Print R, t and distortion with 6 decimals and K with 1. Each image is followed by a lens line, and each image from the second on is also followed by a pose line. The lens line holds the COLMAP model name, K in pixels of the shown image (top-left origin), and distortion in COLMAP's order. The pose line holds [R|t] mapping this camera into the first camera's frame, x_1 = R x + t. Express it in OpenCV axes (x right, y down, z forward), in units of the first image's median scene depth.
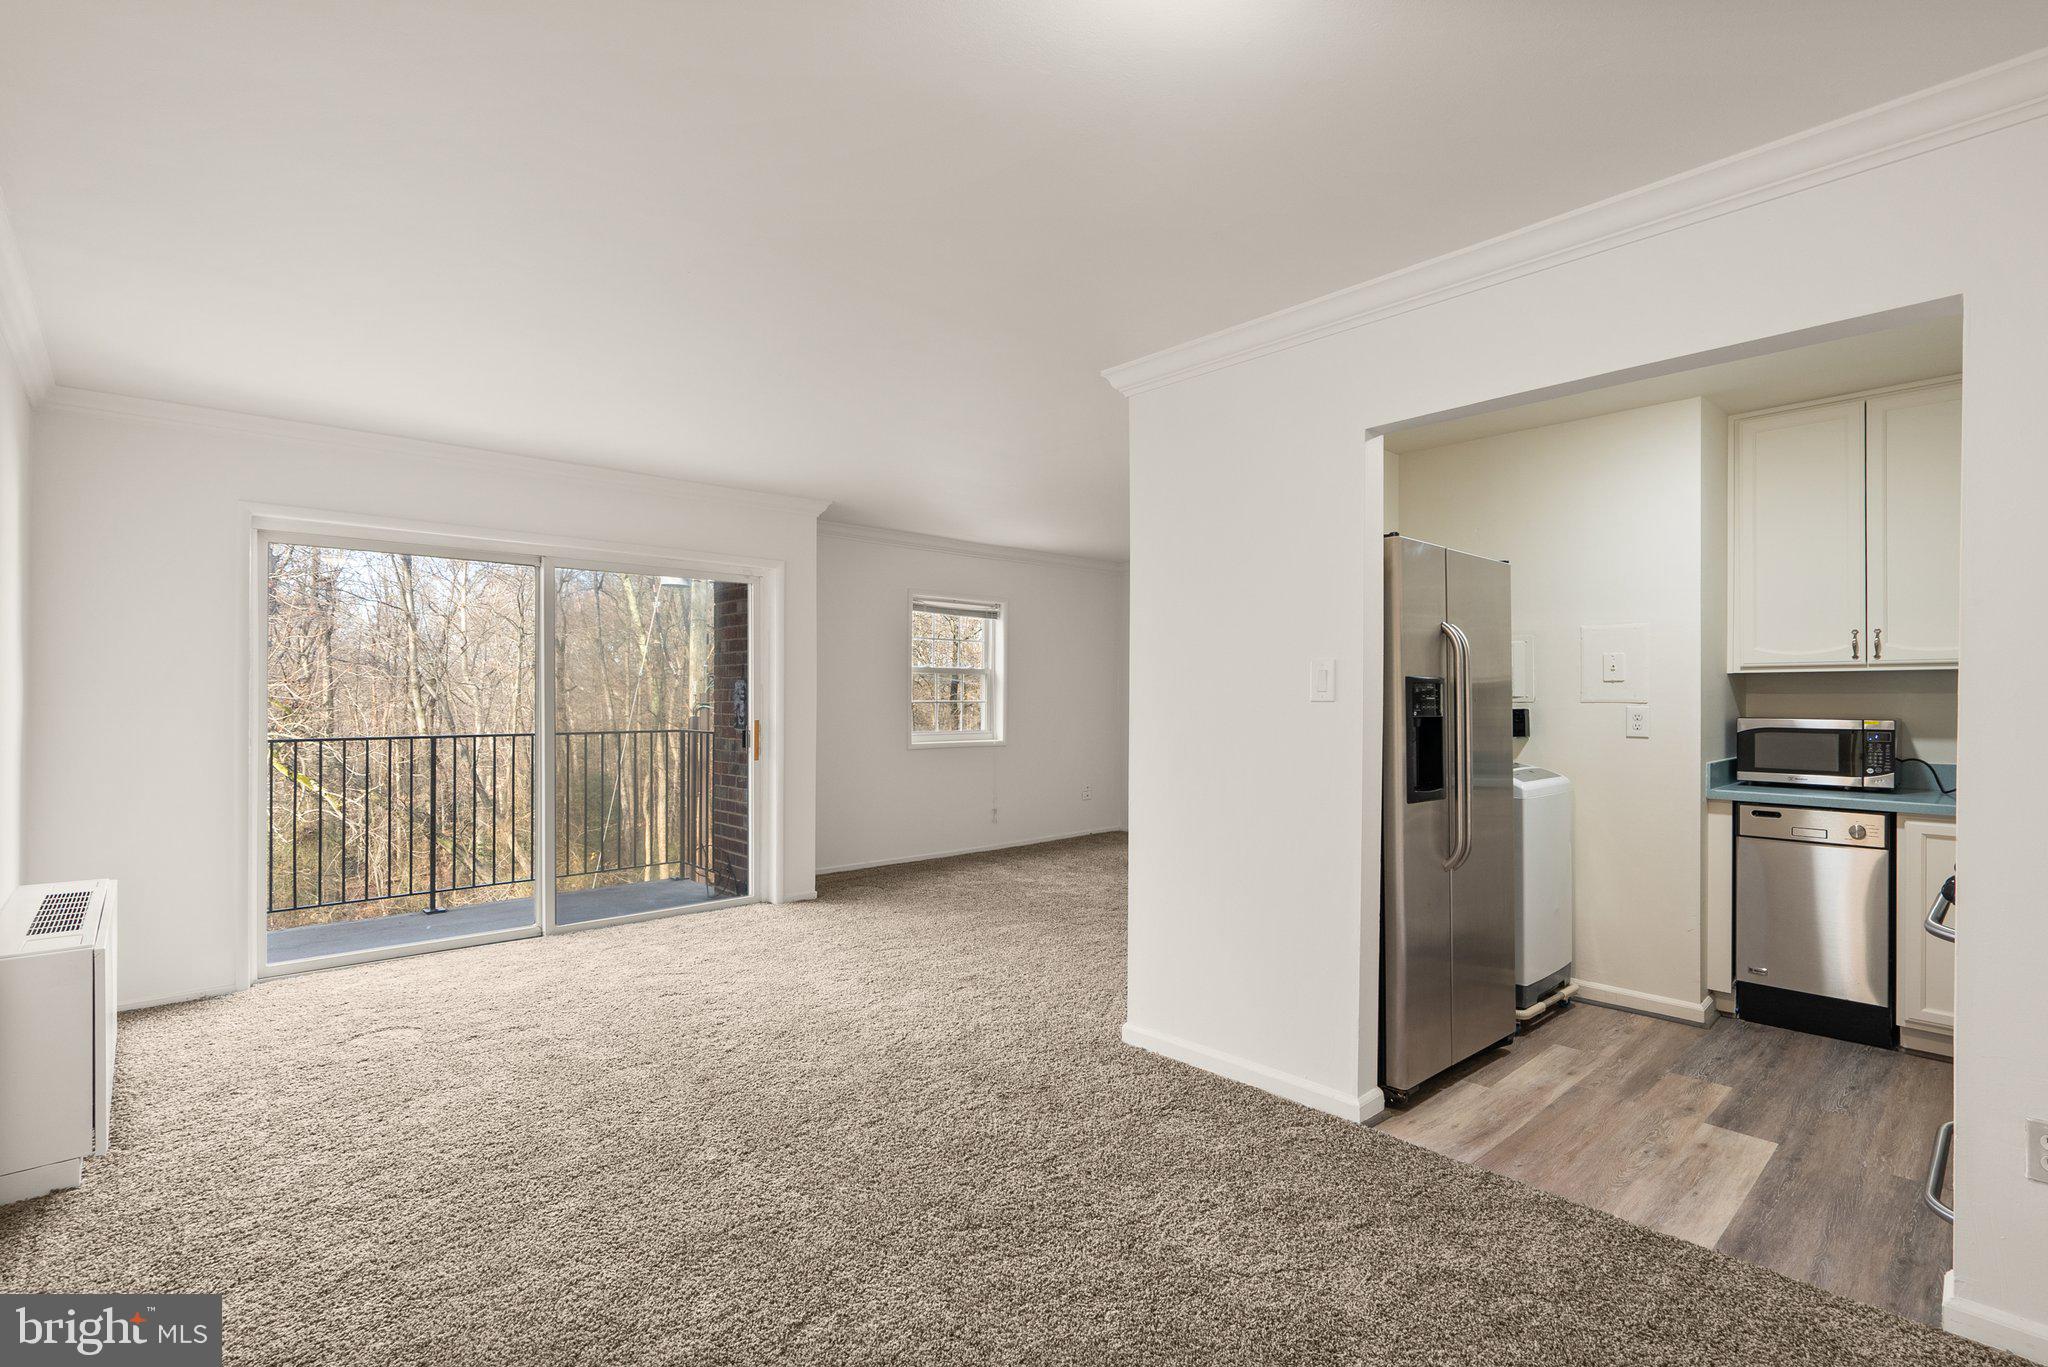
lens RADIAL K [[944.6, 0, 1024.3], [0, 944.6, 694.1], [0, 0, 1]] dist [-0.002070, -0.000434]
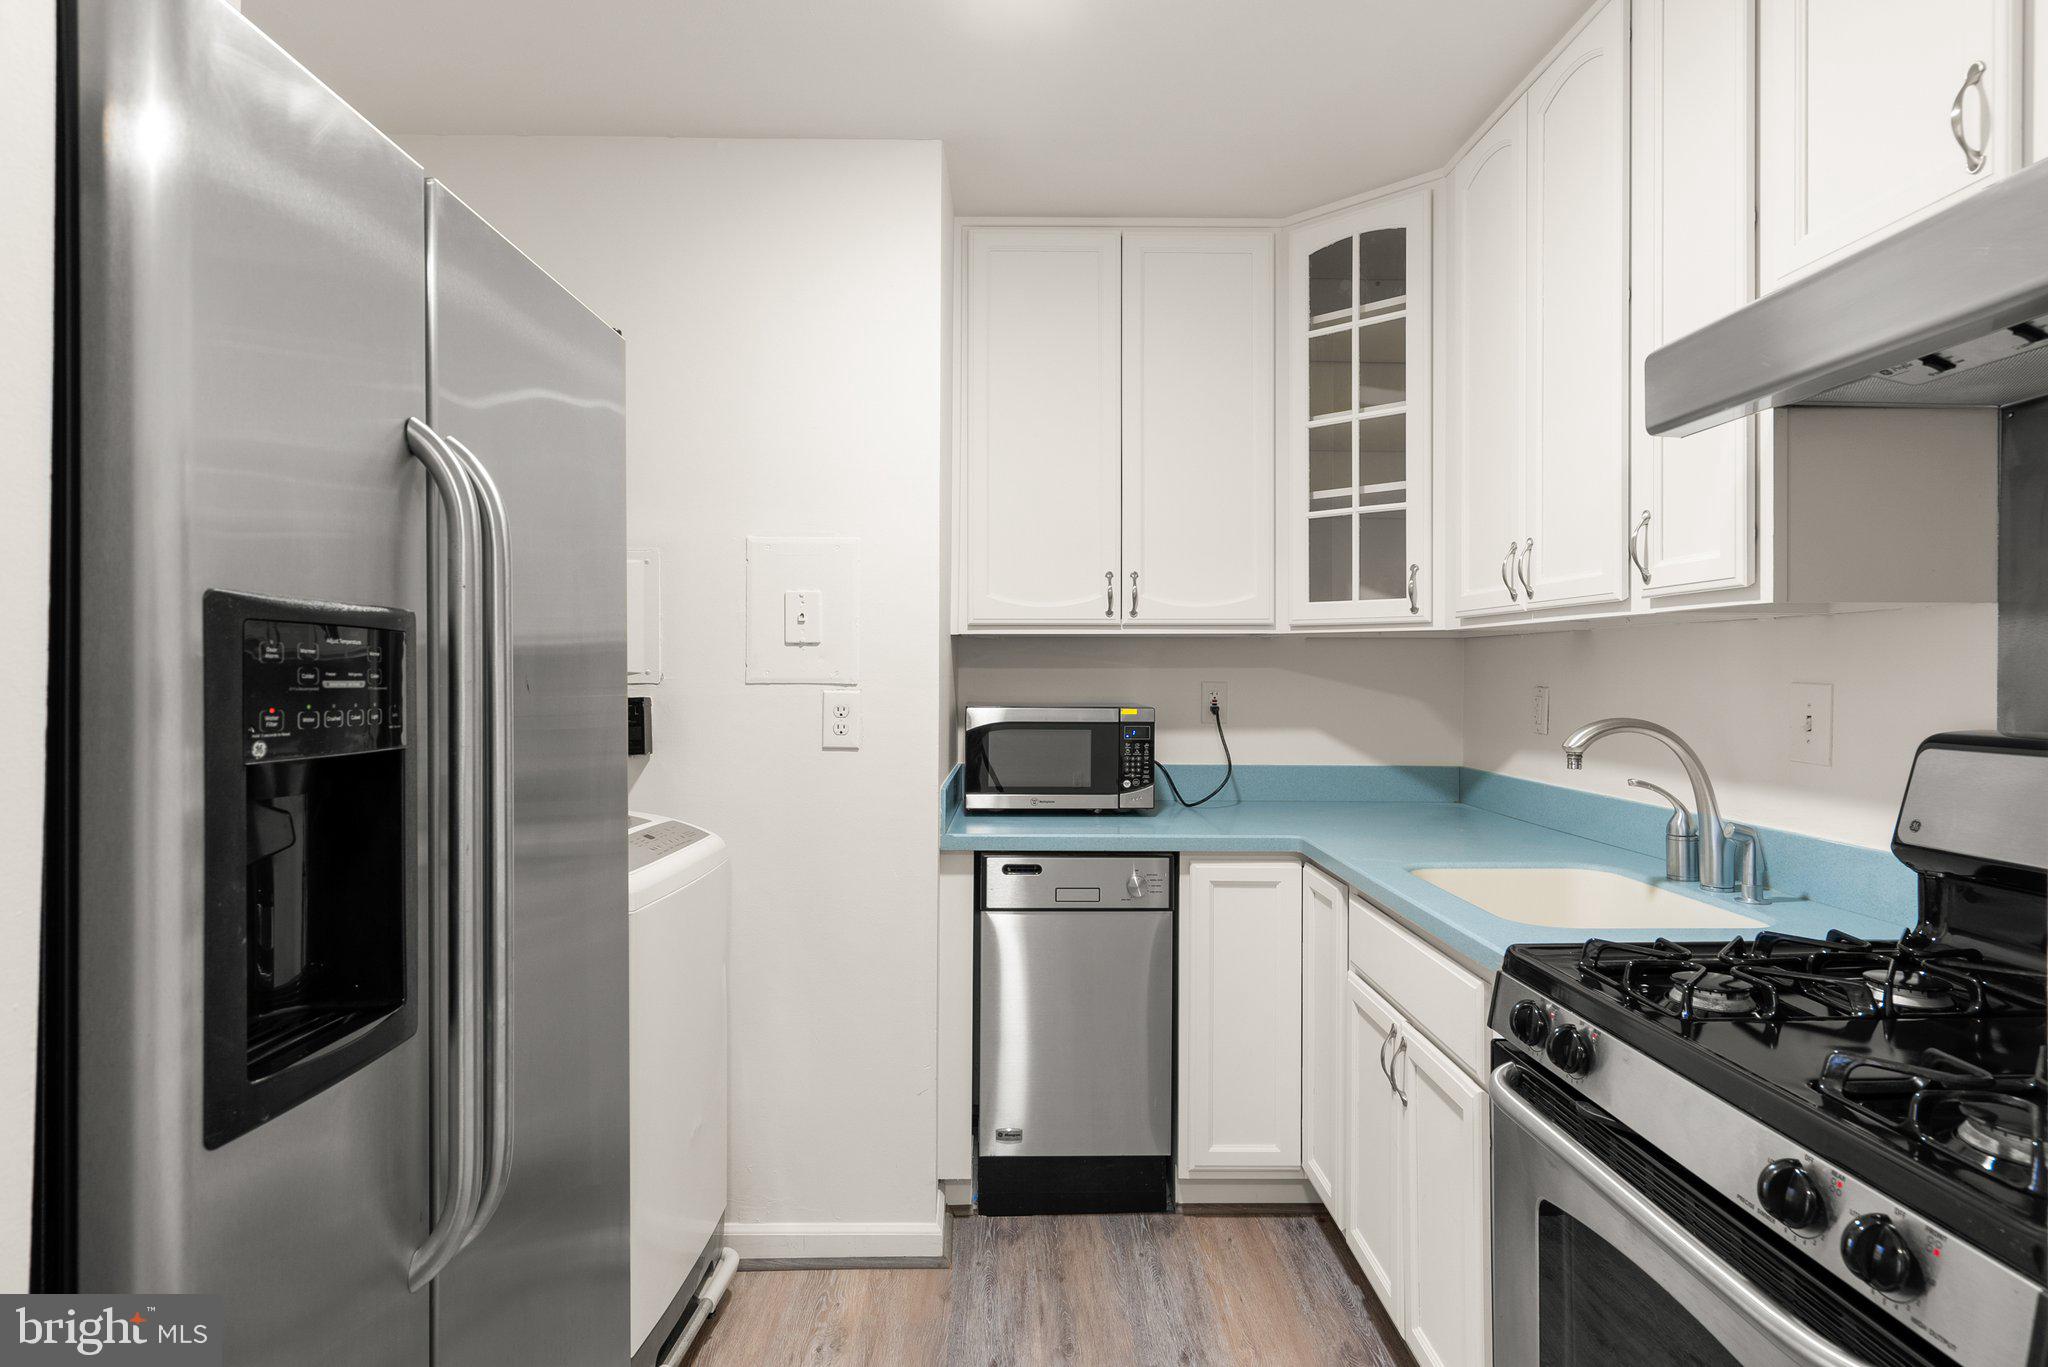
lens RADIAL K [[1084.0, 0, 1020.7], [0, 1084.0, 662.8], [0, 0, 1]] dist [0.000656, 0.000293]
pose [[0.662556, 0.005236, 0.748994, 0.271083], [-0.003468, 0.999986, -0.003923, -0.001044], [-0.749004, 0.000001, 0.662565, 0.546032]]
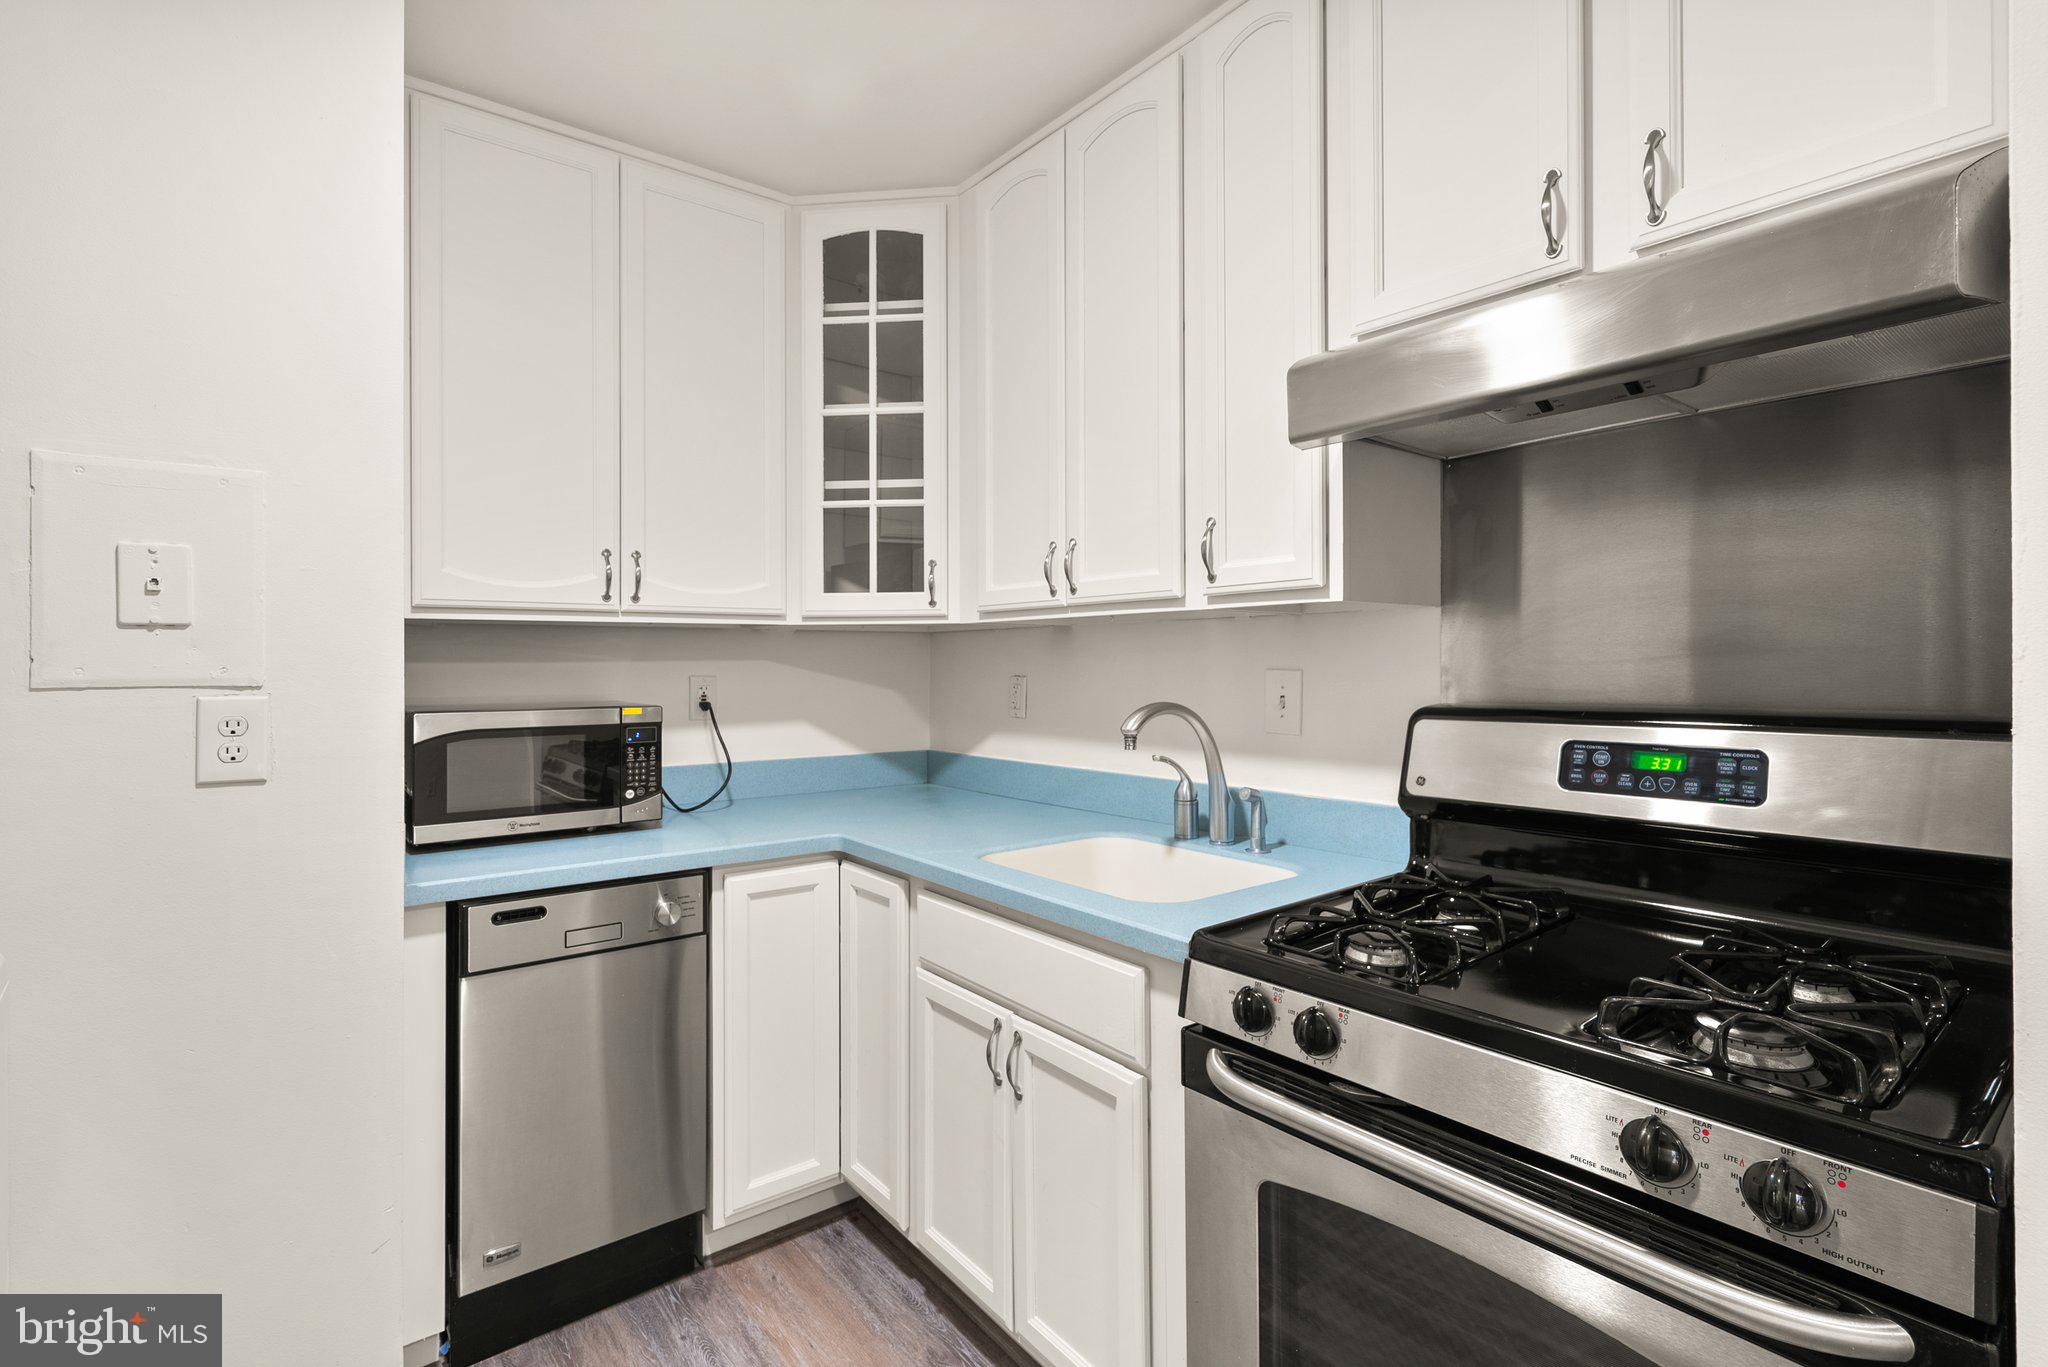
lens RADIAL K [[948.5, 0, 1018.8], [0, 948.5, 661.1], [0, 0, 1]] dist [-0.004736, 0.000906]
pose [[0.079775, 0.000142, 0.996813, 0.332802], [0.002281, 0.999997, -0.000325, 0.000122], [-0.996810, 0.002299, 0.079775, 0.712041]]
